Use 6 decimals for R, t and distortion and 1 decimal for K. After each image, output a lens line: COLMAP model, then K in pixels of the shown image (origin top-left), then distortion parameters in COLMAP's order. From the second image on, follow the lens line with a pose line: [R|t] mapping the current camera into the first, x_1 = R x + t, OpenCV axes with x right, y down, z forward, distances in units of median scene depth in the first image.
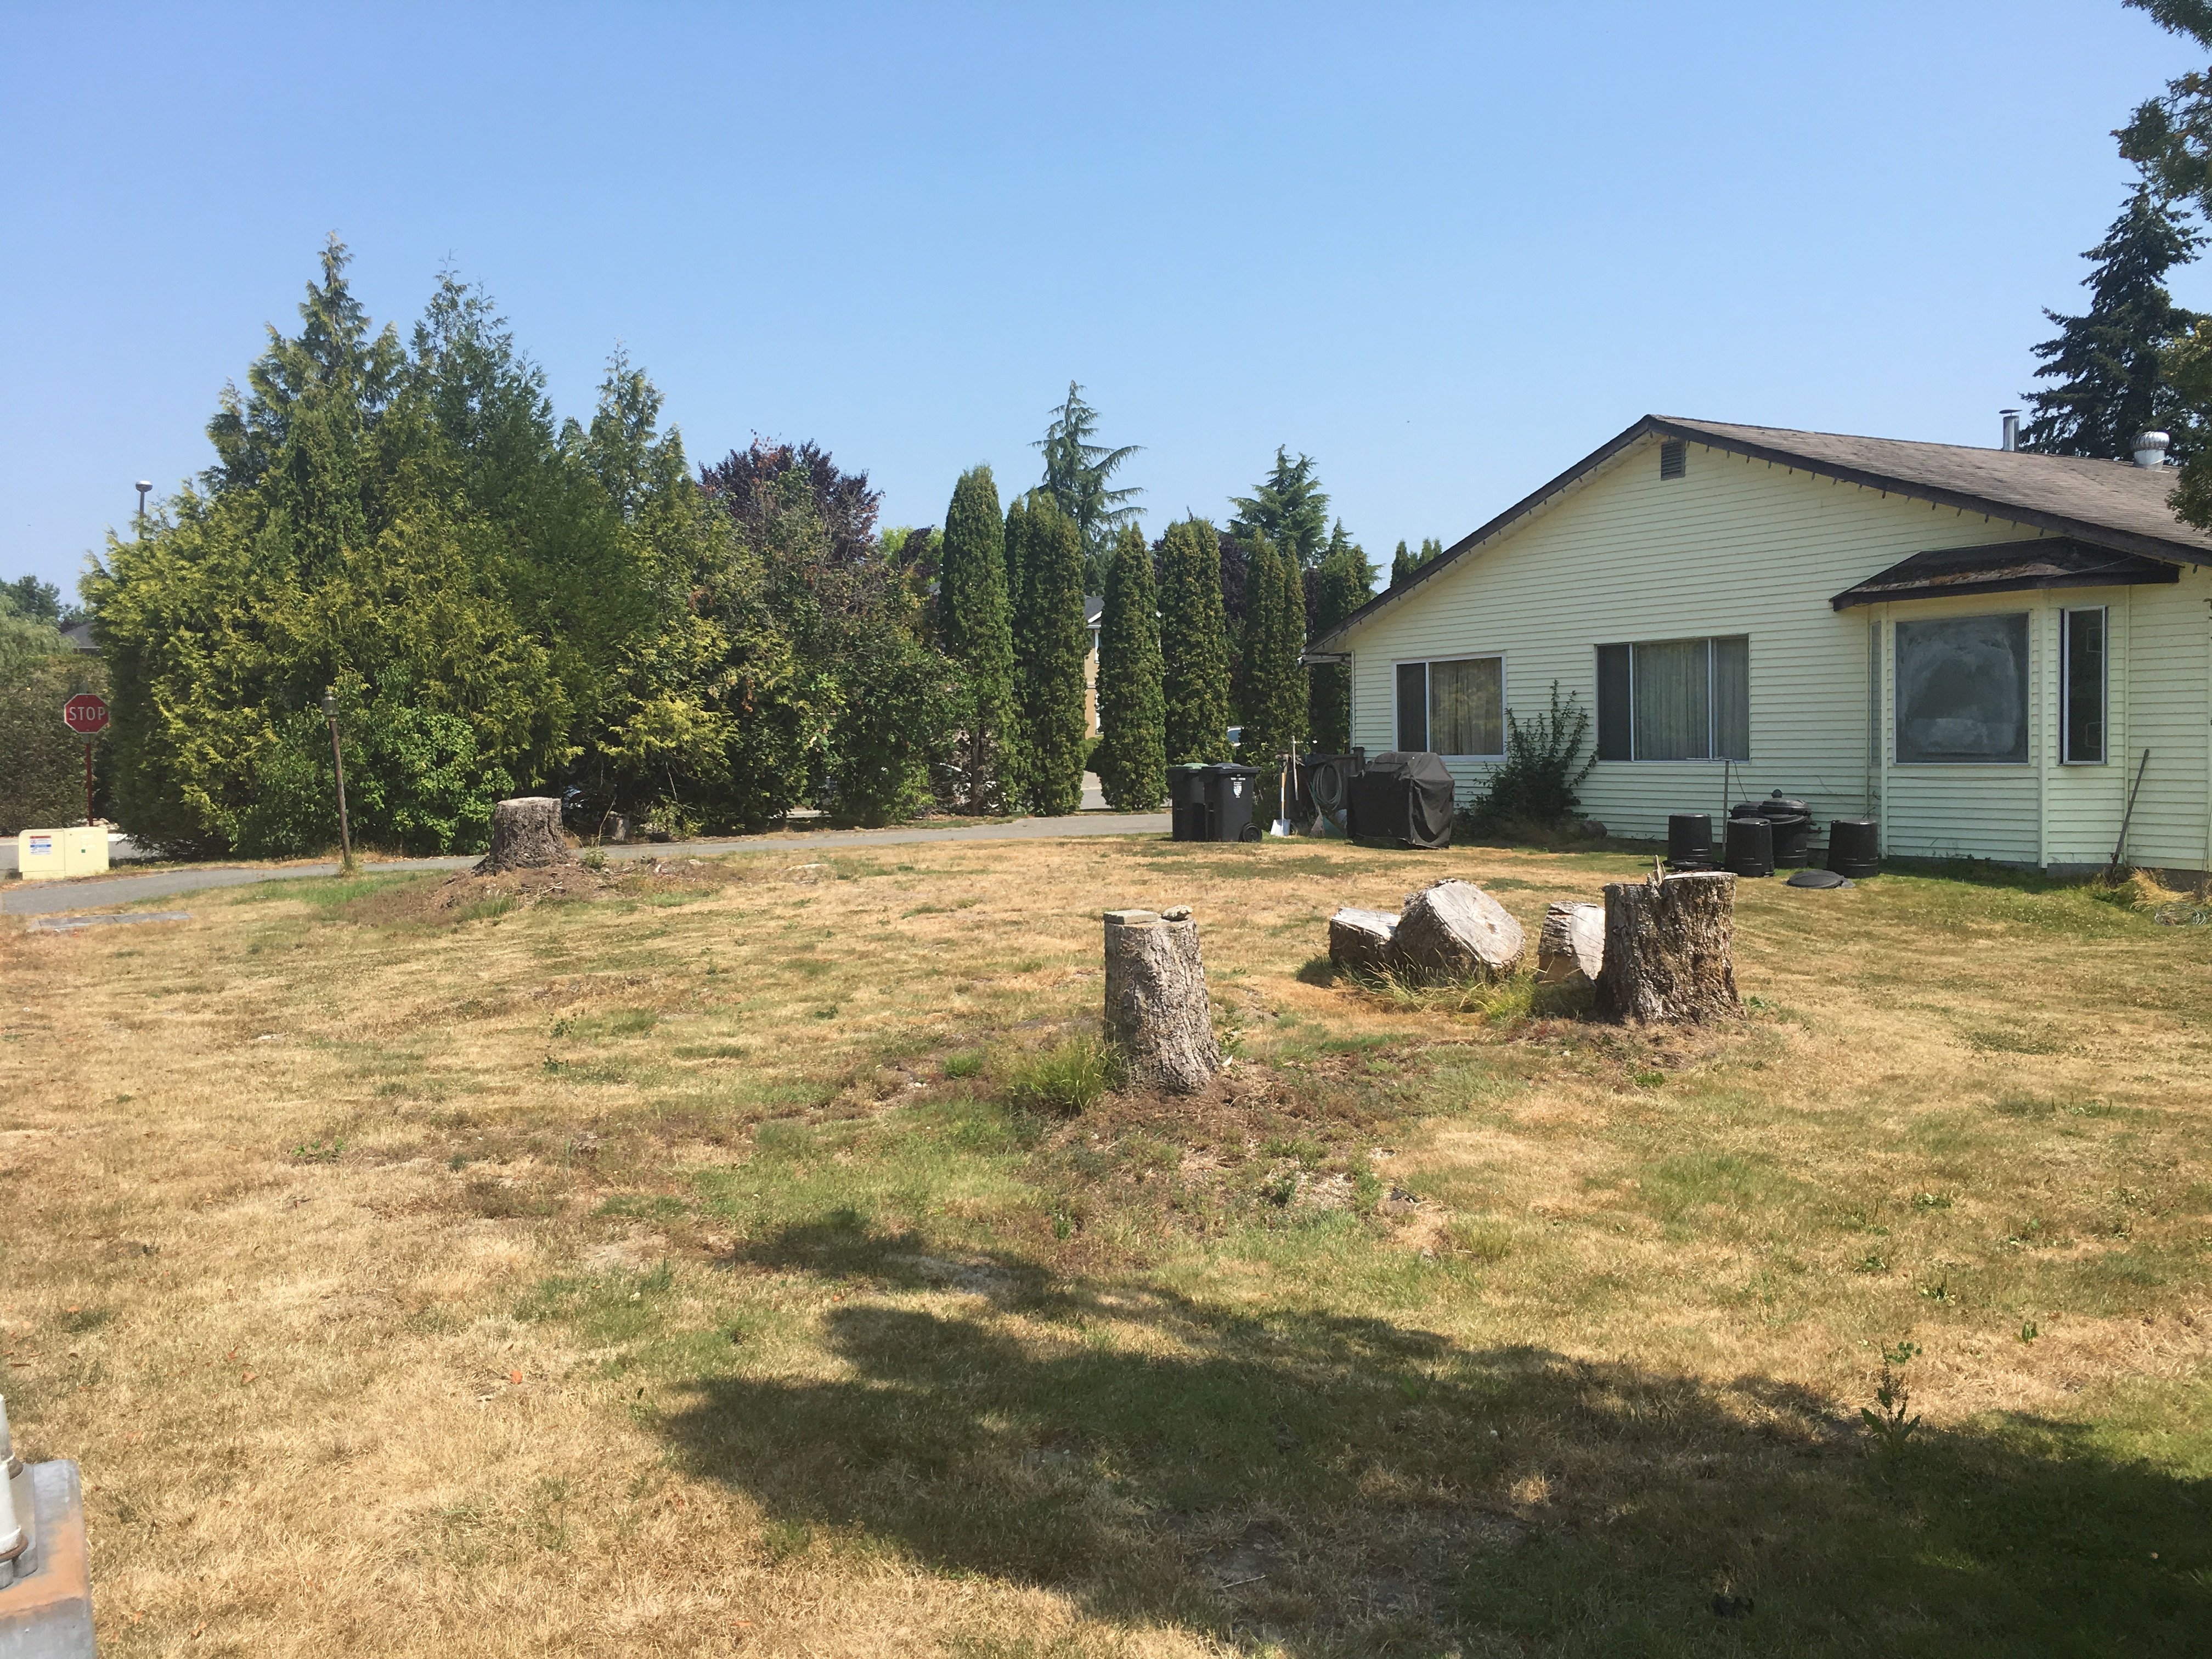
lens RADIAL K [[1872.1, 0, 1109.5], [0, 1872.1, 813.7], [0, 0, 1]] dist [0.091218, -0.126460]
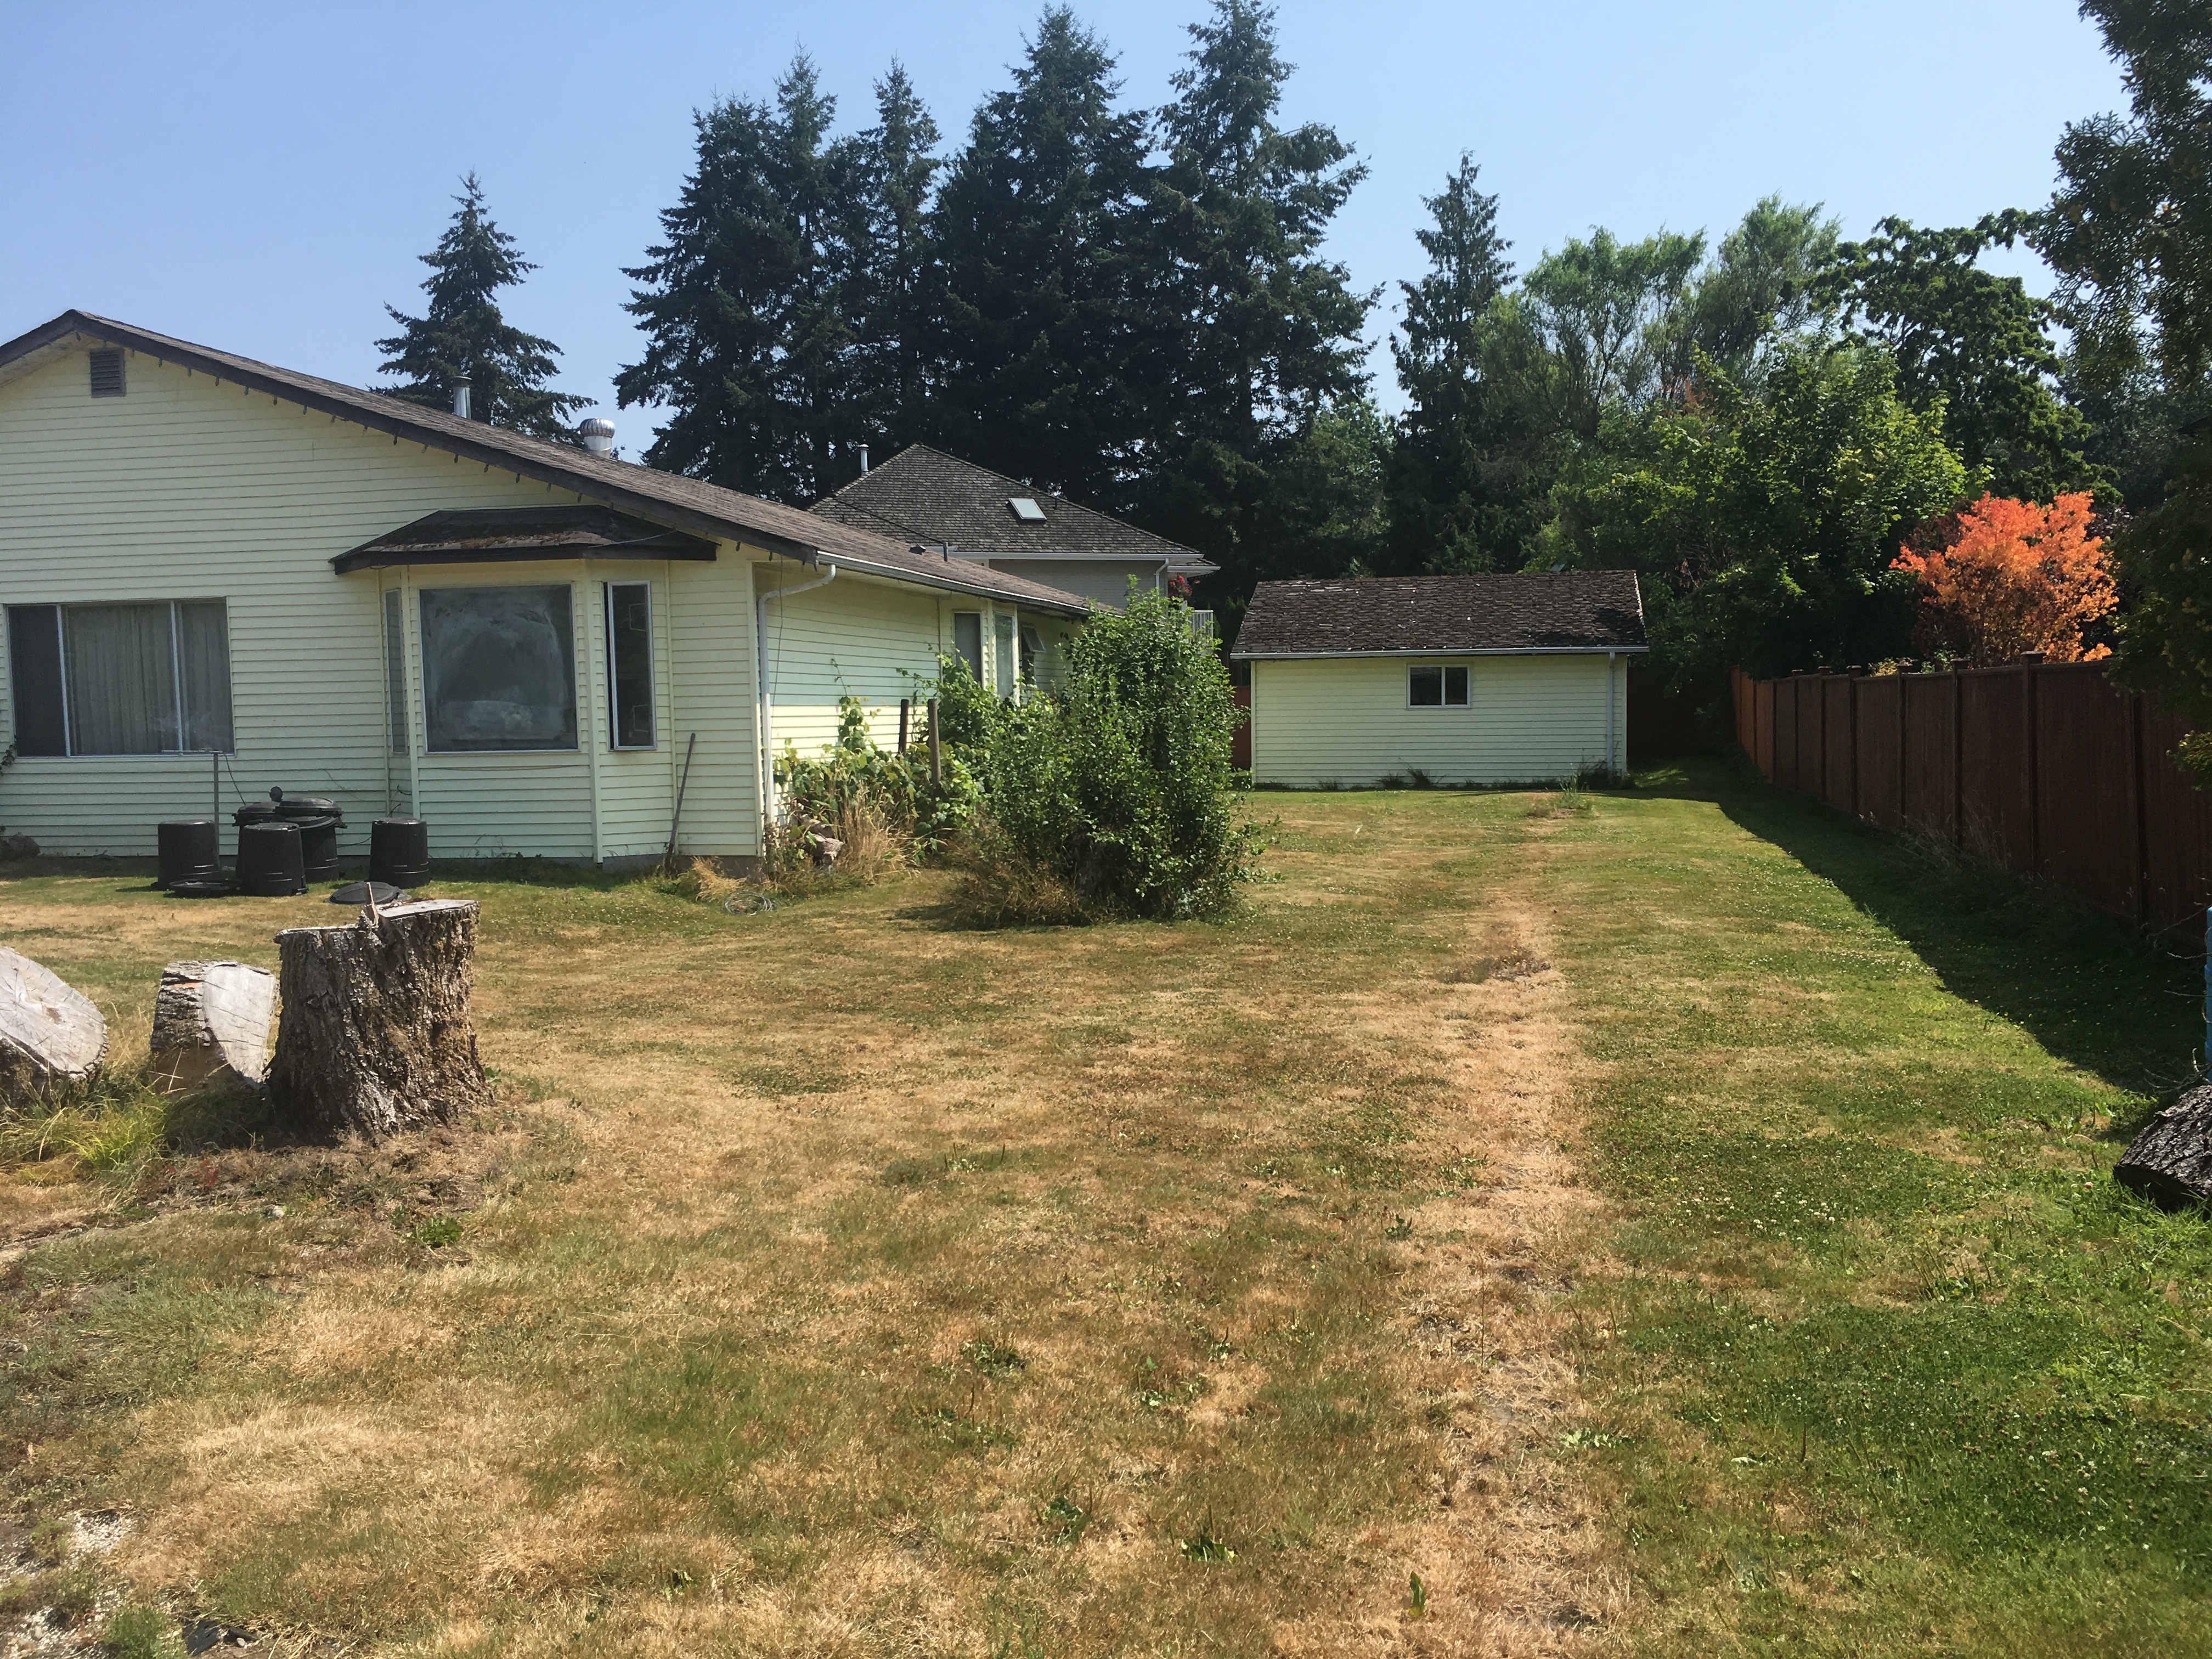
lens RADIAL K [[1872.1, 0, 1109.5], [0, 1872.1, 813.7], [0, 0, 1]] dist [0.091218, -0.126460]
pose [[0.673326, -0.041330, 0.738189, -0.016384], [0.040156, 0.999007, 0.019304, -0.002841], [-0.738254, 0.016645, 0.674317, 0.198336]]
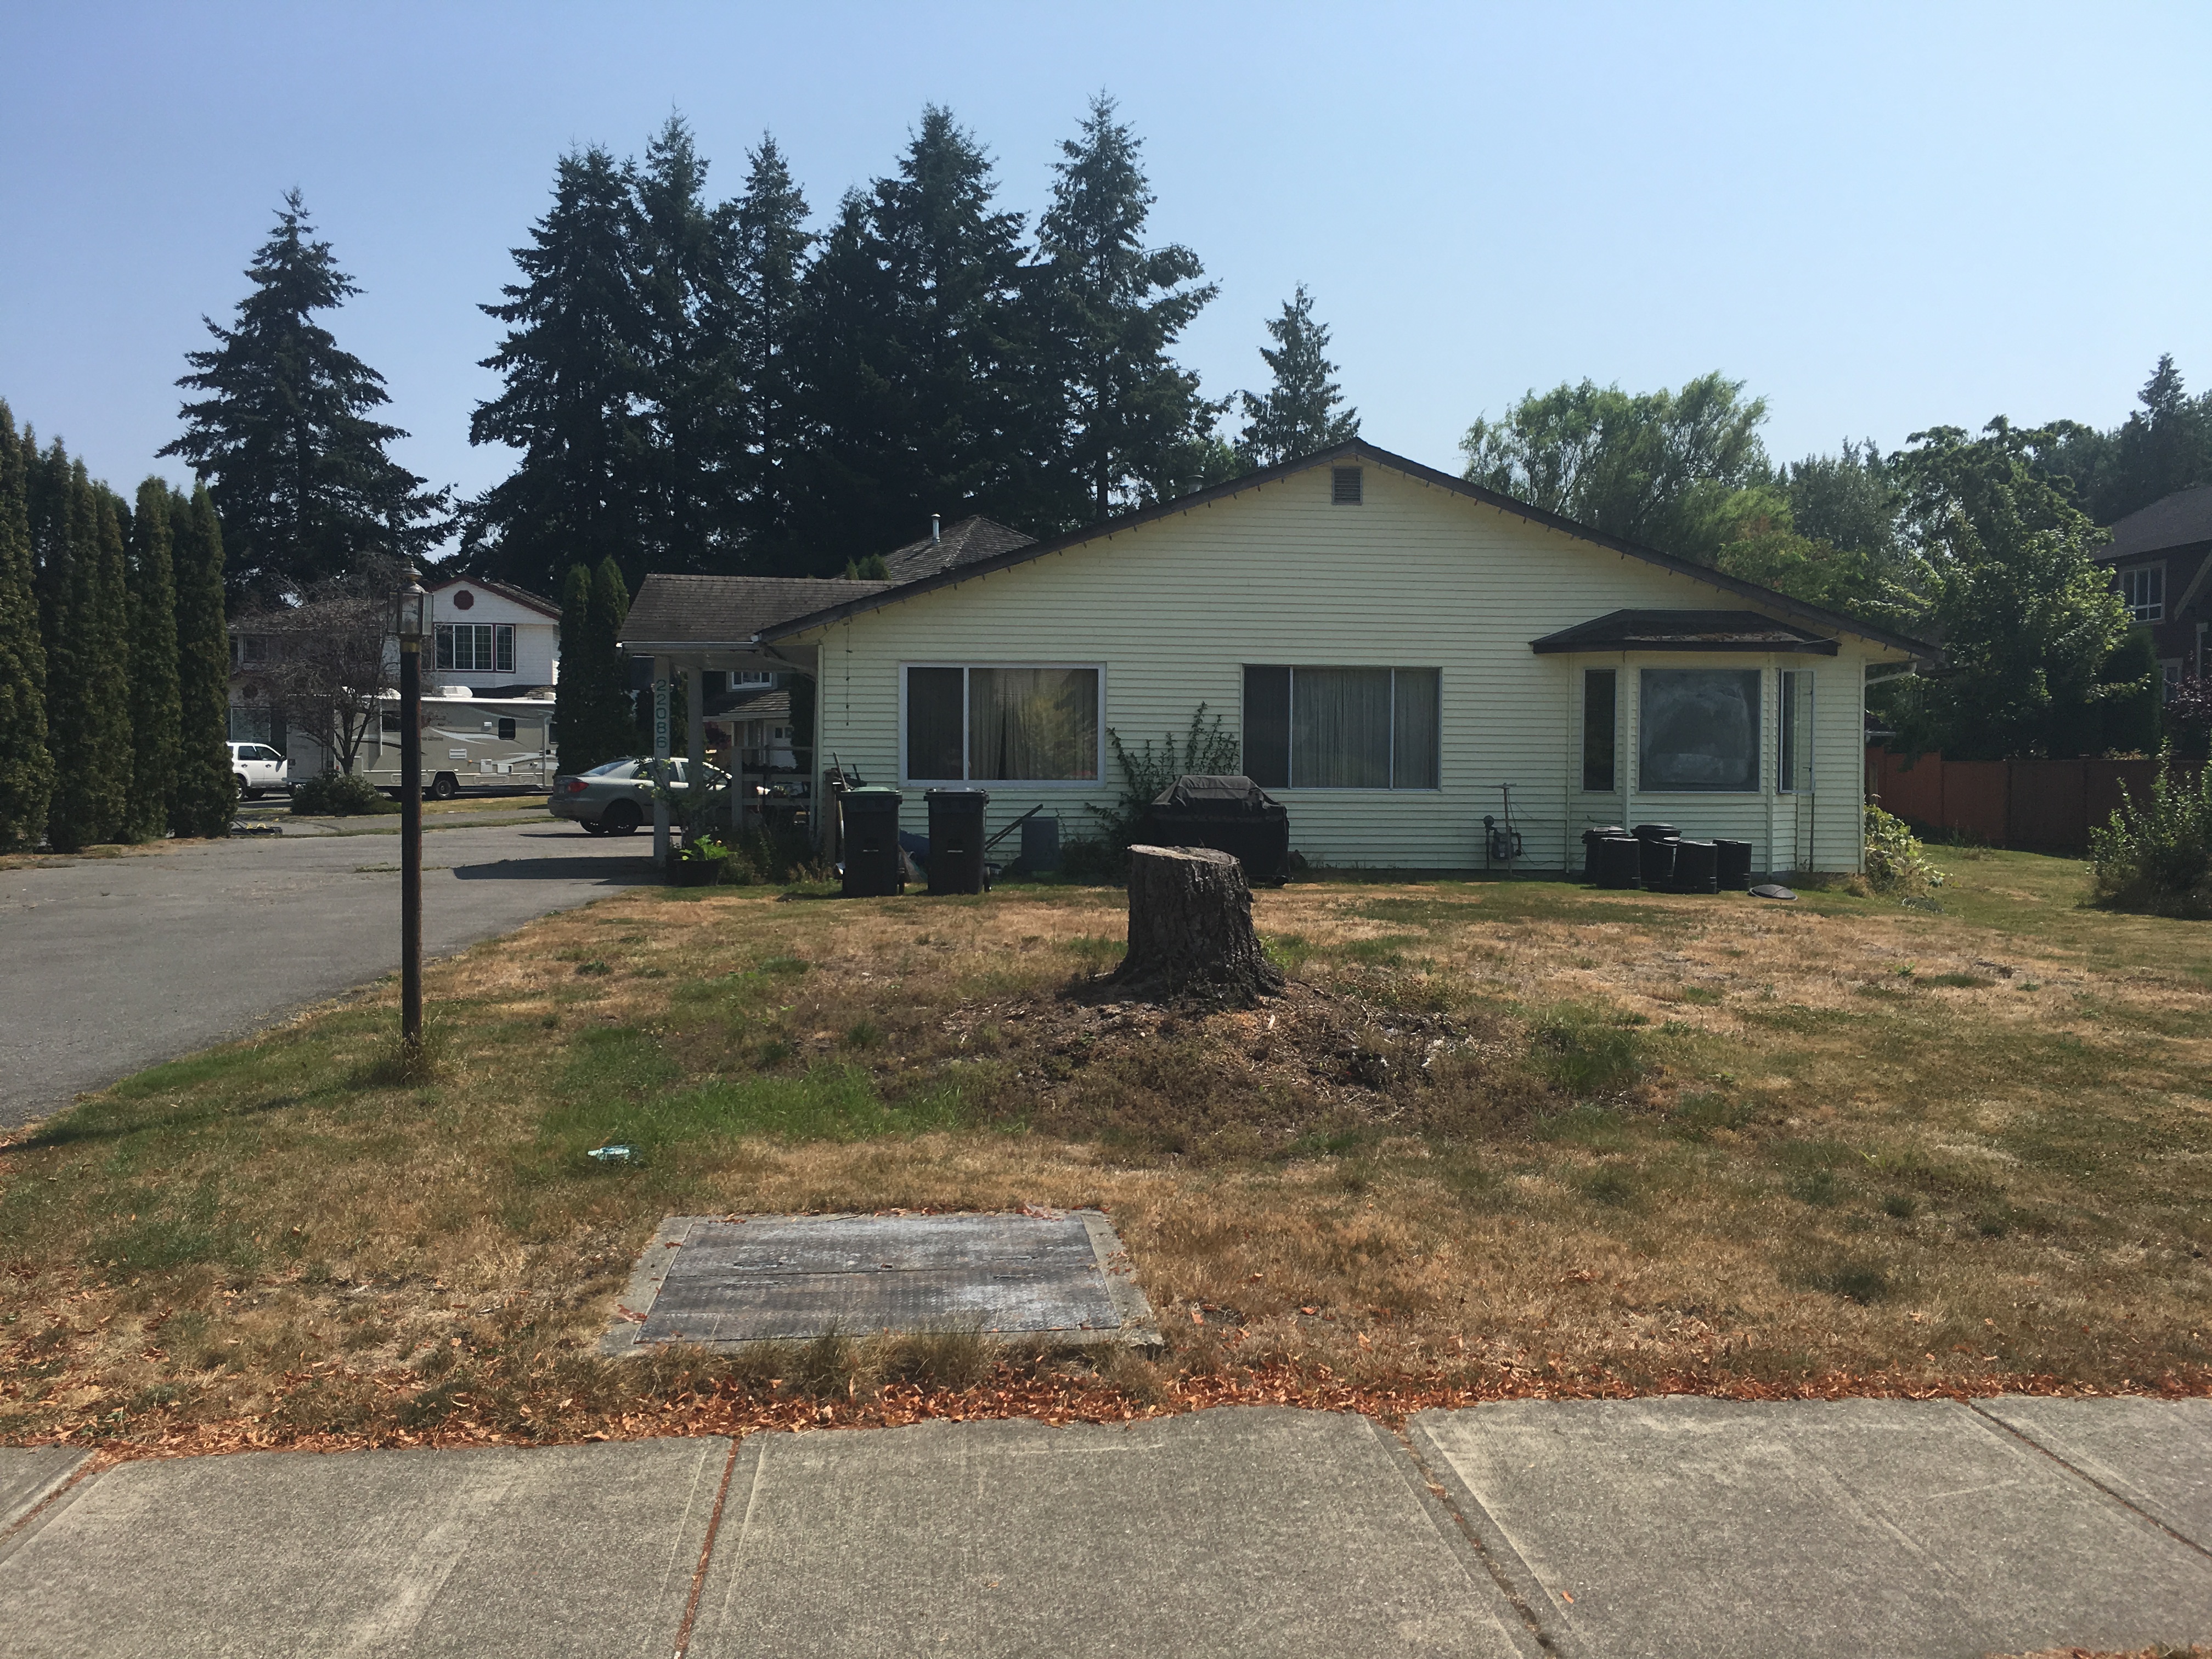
lens RADIAL K [[1872.1, 0, 1109.5], [0, 1872.1, 813.7], [0, 0, 1]] dist [0.091218, -0.126460]
pose [[0.422275, -0.005461, 0.906451, -0.807644], [0.021488, 0.999761, -0.003987, -0.016758], [-0.906213, 0.021161, 0.422292, 0.865939]]
